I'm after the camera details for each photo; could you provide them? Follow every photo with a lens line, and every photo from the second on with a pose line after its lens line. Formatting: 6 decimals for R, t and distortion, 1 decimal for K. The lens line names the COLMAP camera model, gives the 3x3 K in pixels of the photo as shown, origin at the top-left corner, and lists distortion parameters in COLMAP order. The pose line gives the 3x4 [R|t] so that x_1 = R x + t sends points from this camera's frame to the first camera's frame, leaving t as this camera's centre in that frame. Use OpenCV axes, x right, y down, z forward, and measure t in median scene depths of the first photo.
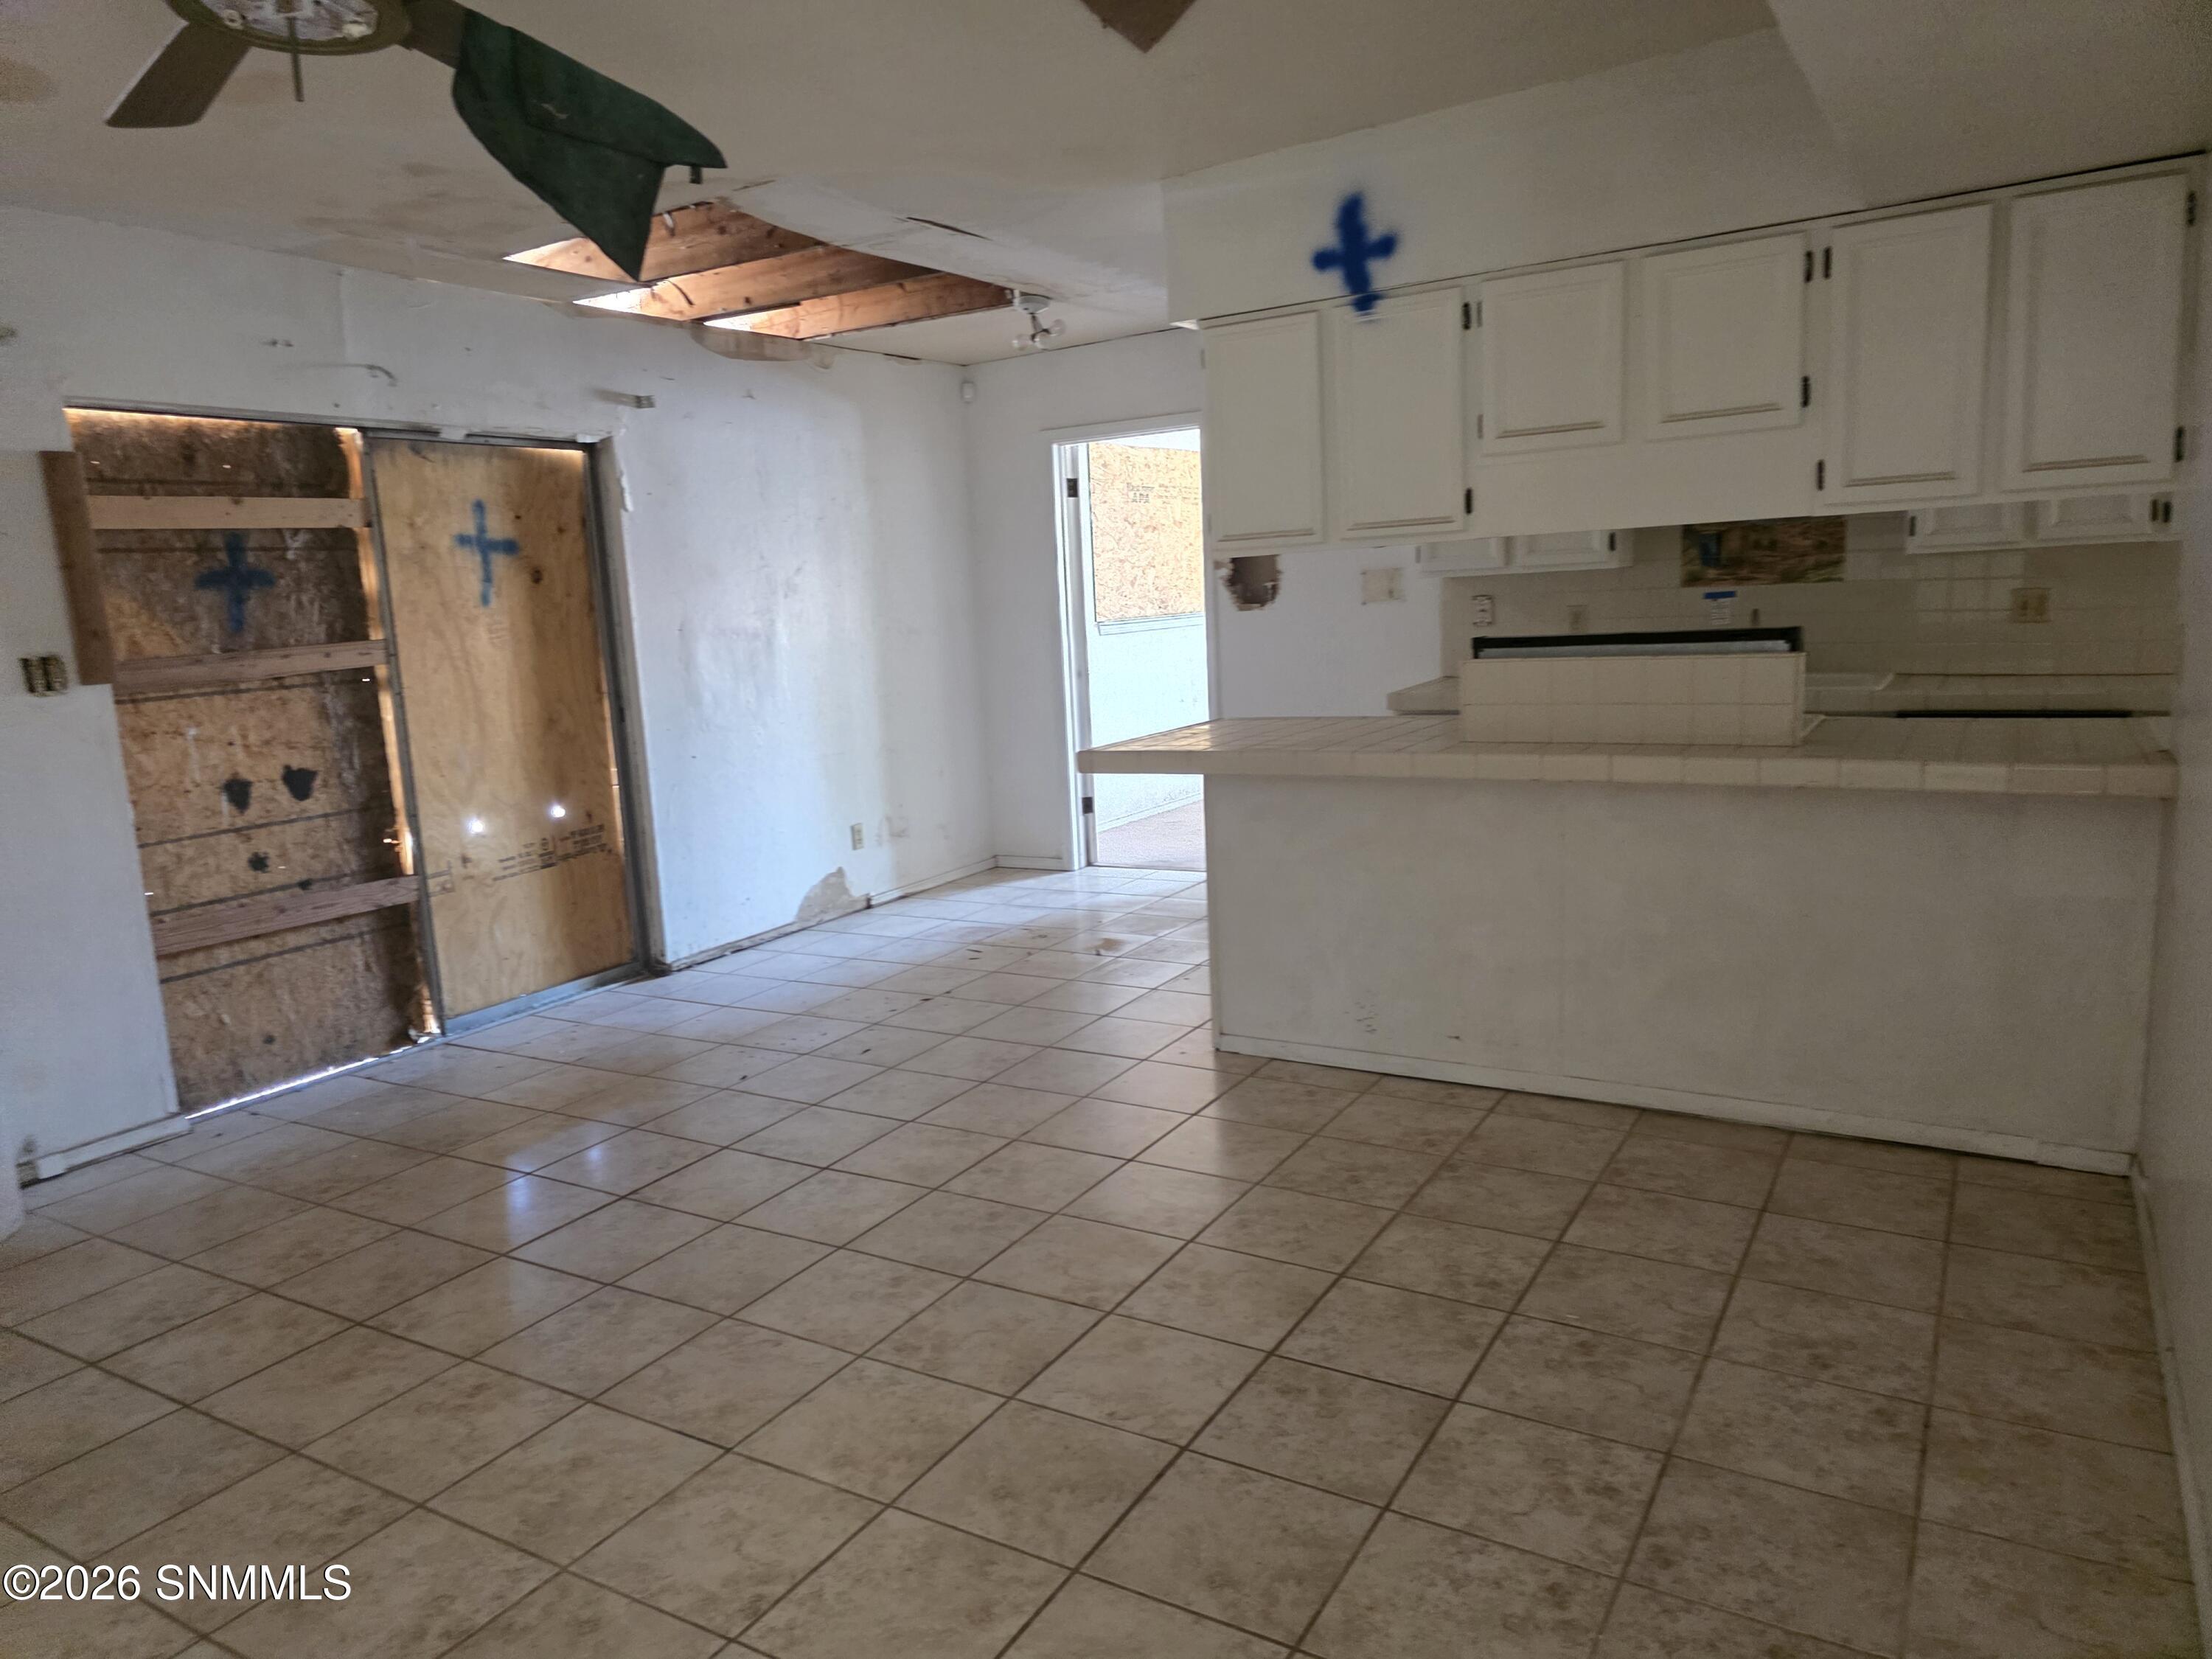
lens RADIAL K [[1485.3, 0, 1088.8], [0, 1485.3, 850.7], [0, 0, 1]] dist [0.035107, -0.038129]
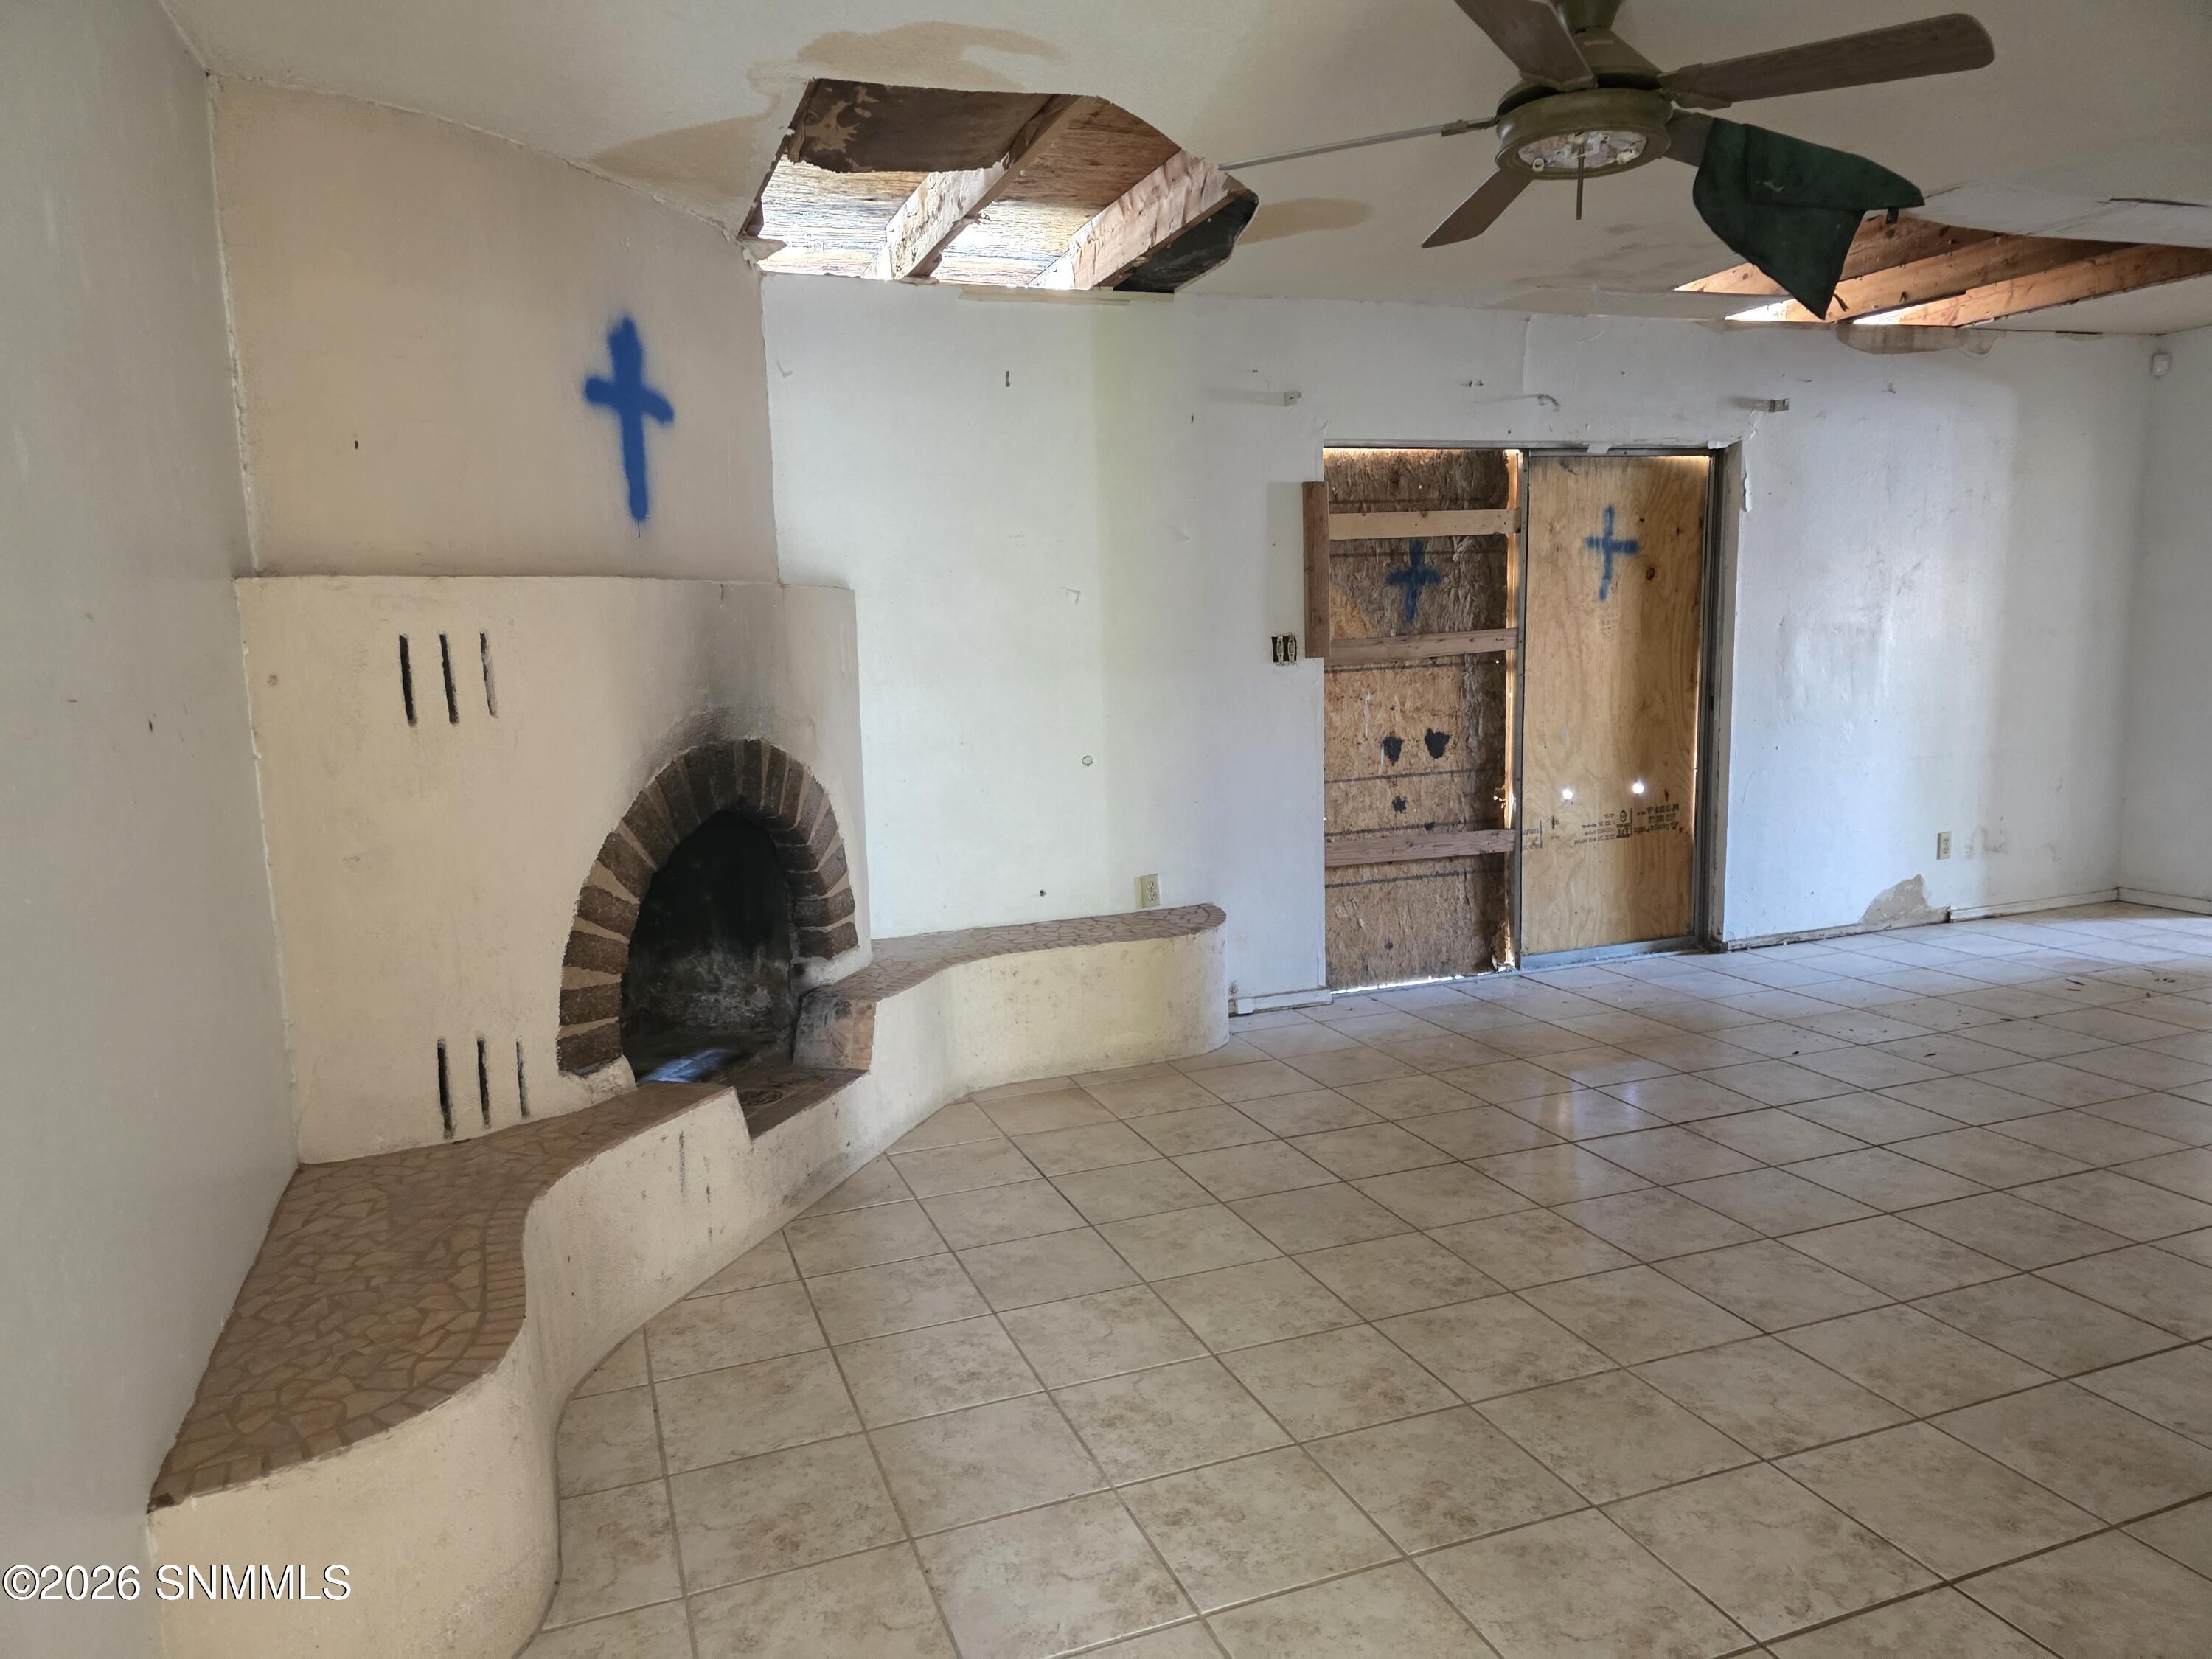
lens RADIAL K [[1485.3, 0, 1053.1], [0, 1485.3, 867.4], [0, 0, 1]] dist [0.035107, -0.038129]
pose [[0.770644, 0.124837, -0.624918, 0.007194], [-0.114909, 0.991773, 0.056417, 0.023318], [0.626820, 0.028332, 0.778649, -0.151800]]
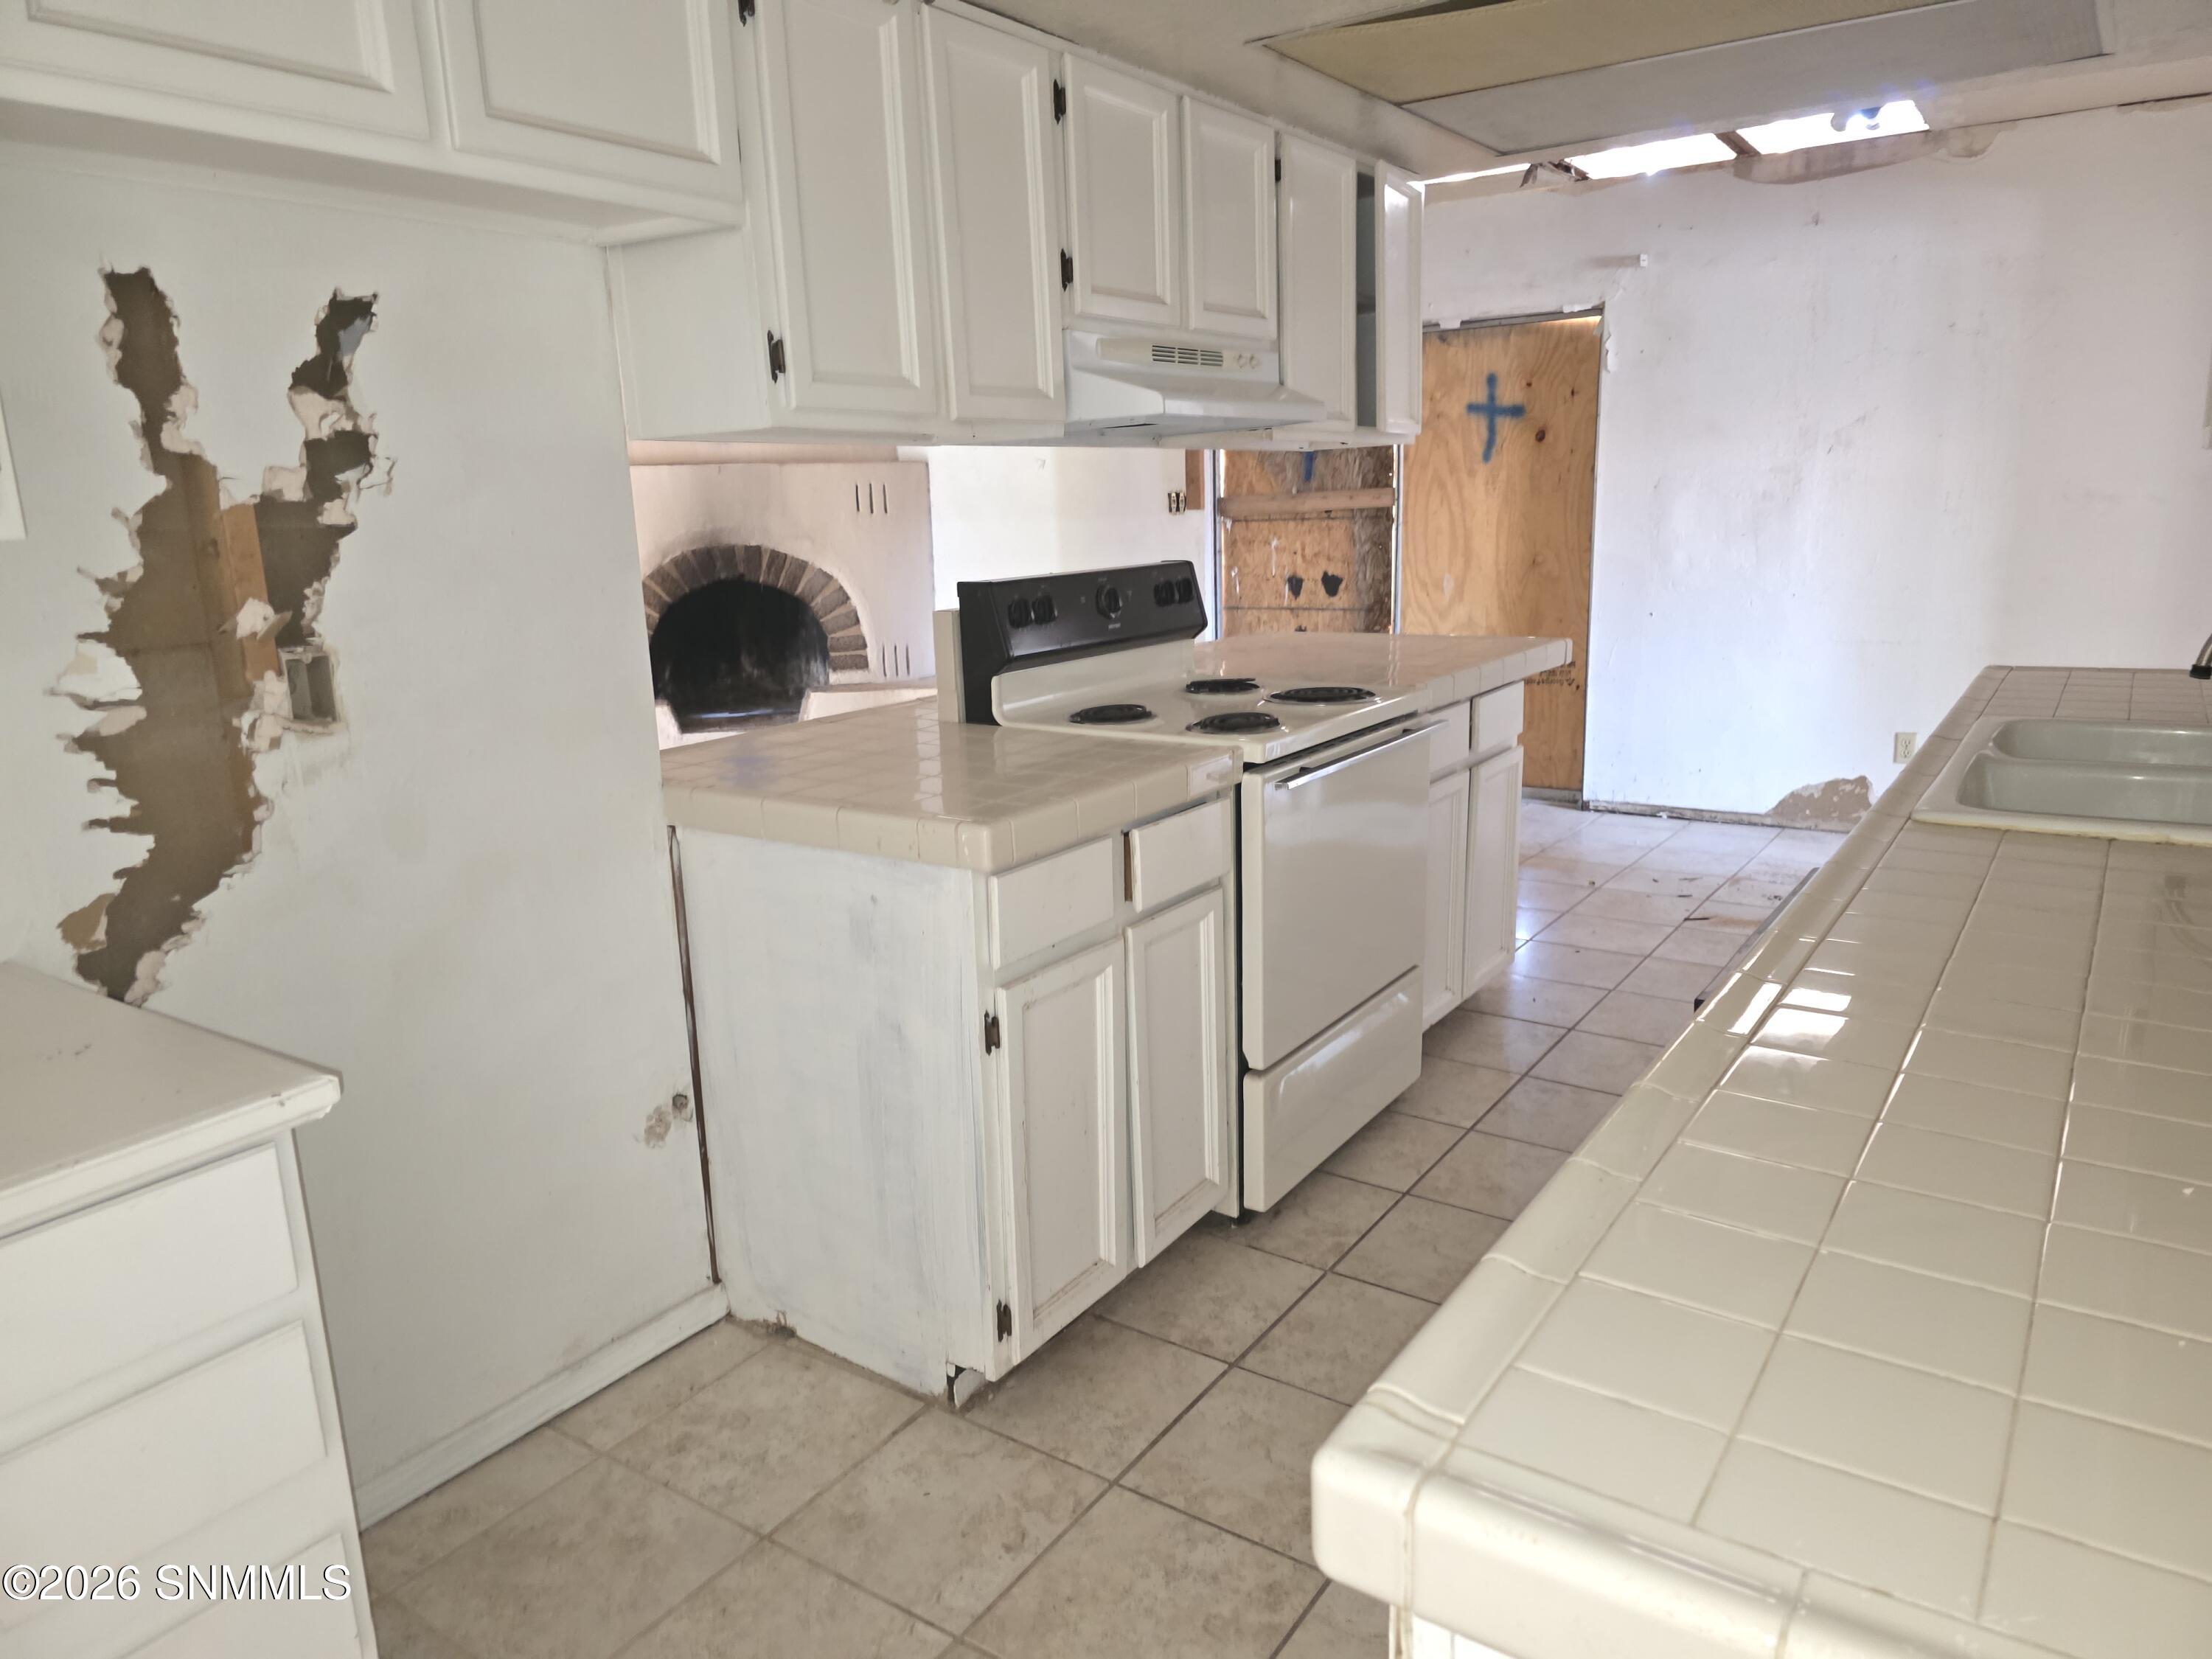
lens RADIAL K [[1485.3, 0, 1084.6], [0, 1485.3, 841.3], [0, 0, 1]] dist [0.035107, -0.038129]
pose [[-0.069597, 0.272809, -0.959548, 1.003844], [-0.142832, 0.949244, 0.280239, -0.187382], [0.987297, 0.156558, -0.027098, 0.861983]]
